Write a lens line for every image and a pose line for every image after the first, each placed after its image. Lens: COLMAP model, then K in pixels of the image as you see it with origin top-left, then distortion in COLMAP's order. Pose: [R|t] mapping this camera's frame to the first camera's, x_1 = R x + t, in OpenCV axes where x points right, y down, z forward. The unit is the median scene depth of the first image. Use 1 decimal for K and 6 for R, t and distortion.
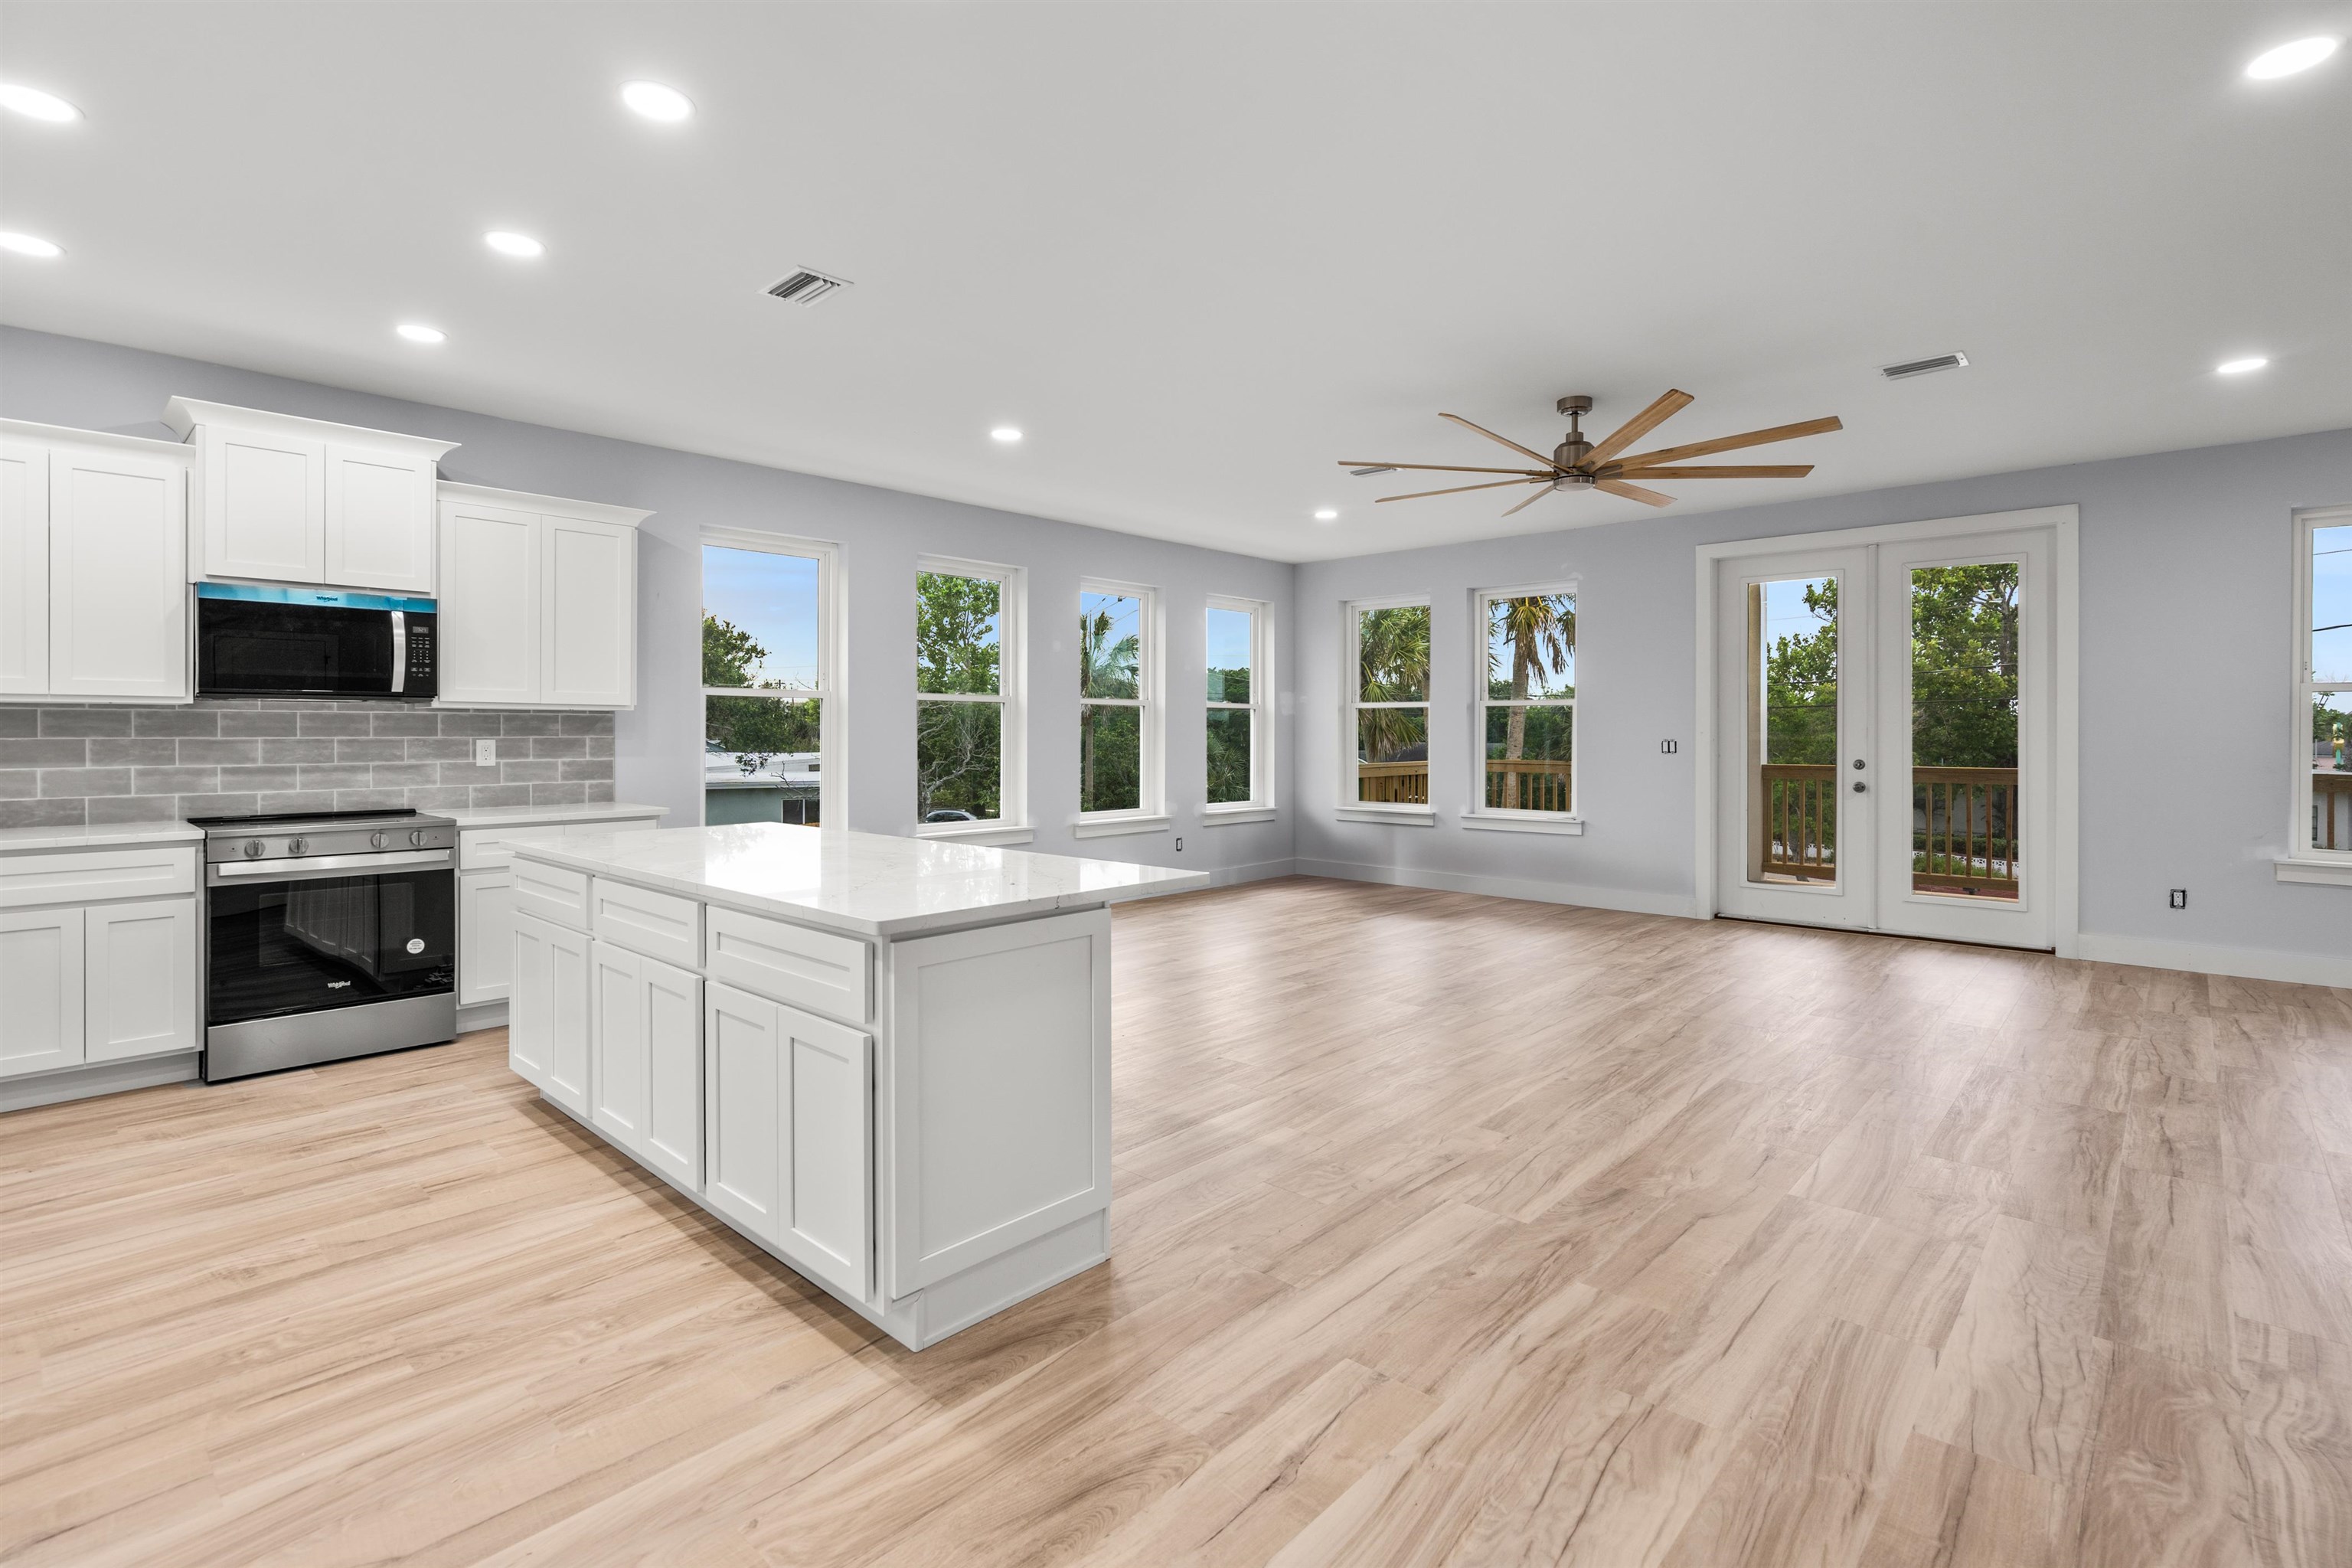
lens RADIAL K [[1095.5, 0, 1182.9], [0, 1095.5, 750.8], [0, 0, 1]] dist [-0.002195, 0.000922]
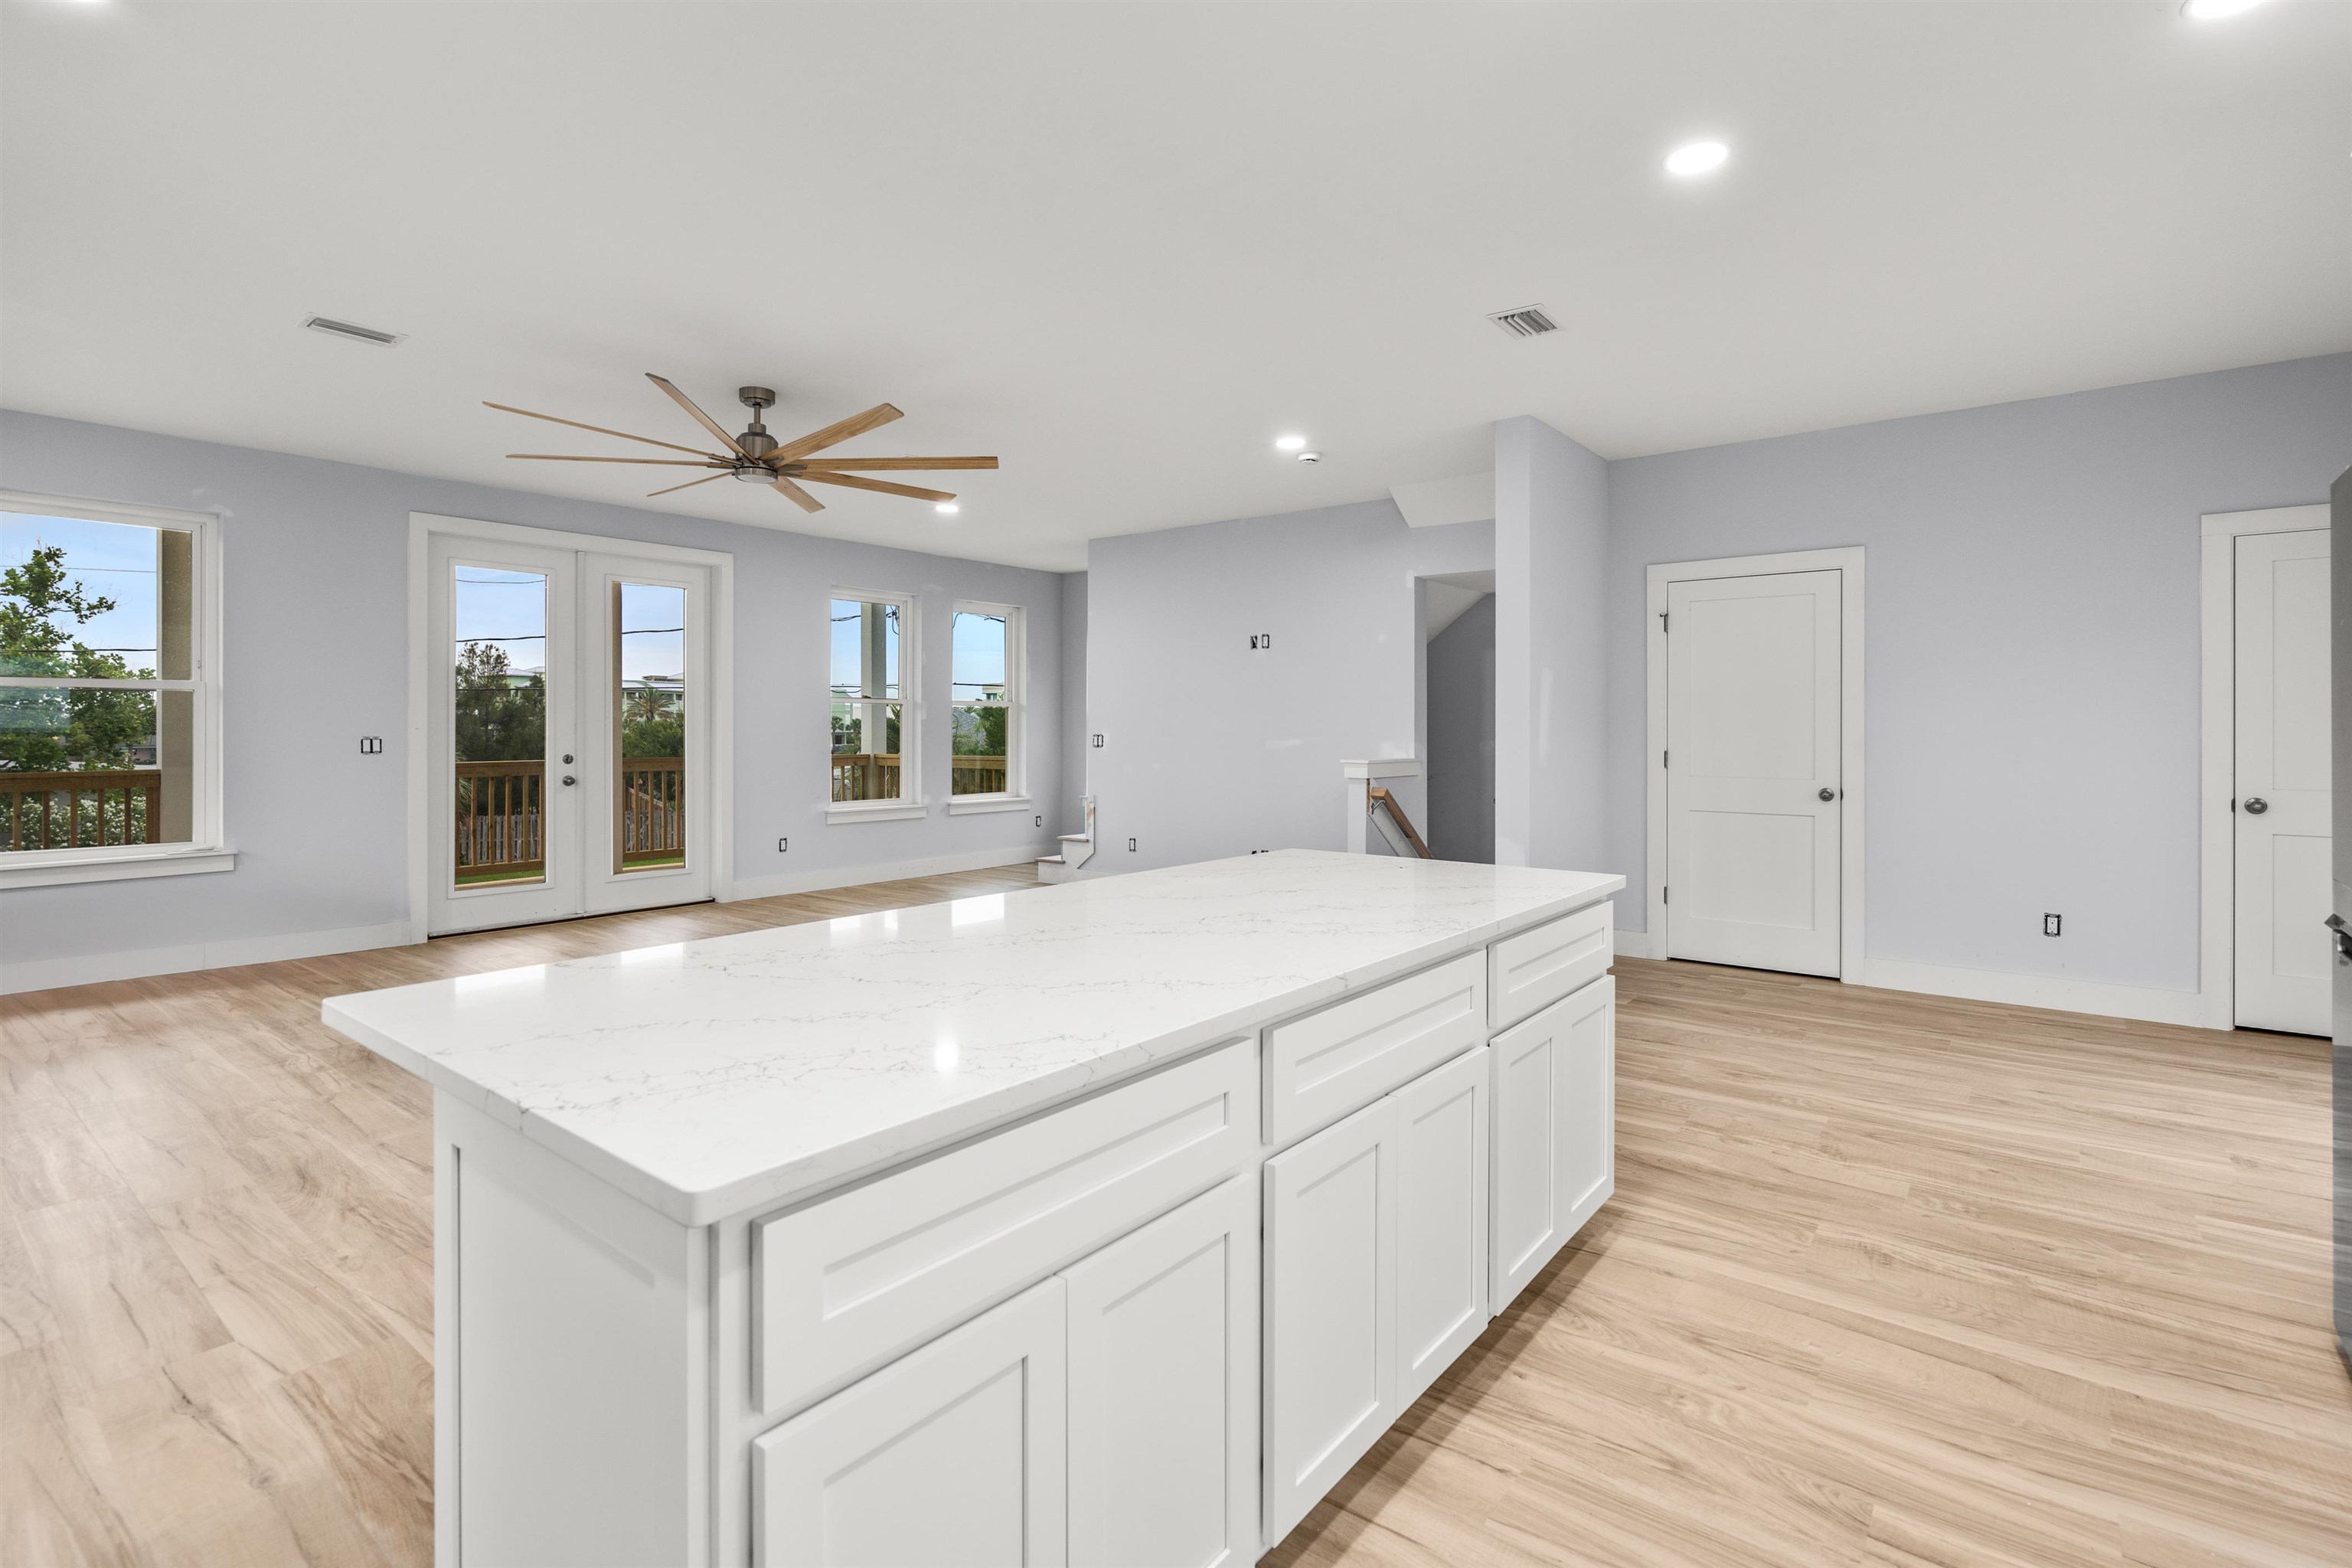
lens RADIAL K [[1111.3, 0, 1184.8], [0, 1111.3, 694.4], [0, 0, 1]] dist [-0.002290, -0.000111]
pose [[-0.082298, 0.030320, 0.996146, -1.232437], [0.019890, 0.999388, -0.028775, -0.016581], [-0.996409, 0.017445, -0.082851, 1.289609]]
